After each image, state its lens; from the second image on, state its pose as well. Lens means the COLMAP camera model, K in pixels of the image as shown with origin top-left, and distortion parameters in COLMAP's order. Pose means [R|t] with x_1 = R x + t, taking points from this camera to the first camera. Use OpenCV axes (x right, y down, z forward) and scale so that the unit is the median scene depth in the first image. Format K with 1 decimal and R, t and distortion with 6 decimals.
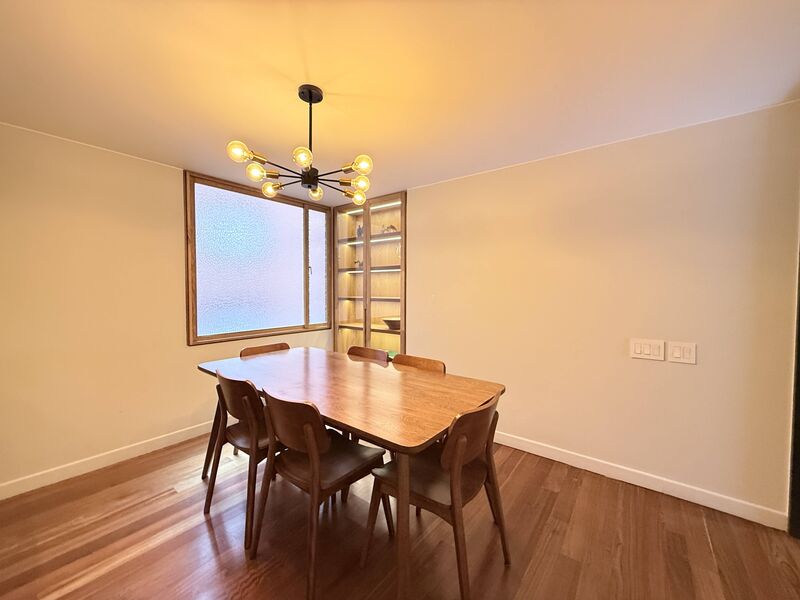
lens RADIAL K [[318.8, 0, 397.5], [0, 318.8, 298.6], [0, 0, 1]] dist [0.000399, -0.000107]
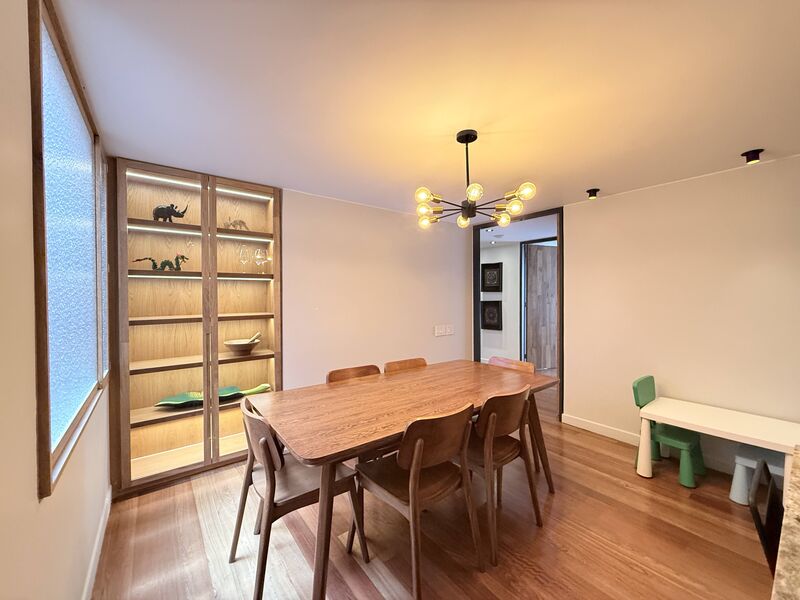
lens RADIAL K [[318.8, 0, 397.5], [0, 318.8, 298.6], [0, 0, 1]] dist [0.000399, -0.000107]
pose [[0.252477, -0.017685, 0.967441, -0.672656], [0.031308, 0.999459, 0.010100, -0.037629], [-0.967096, 0.027739, 0.252894, 0.445502]]
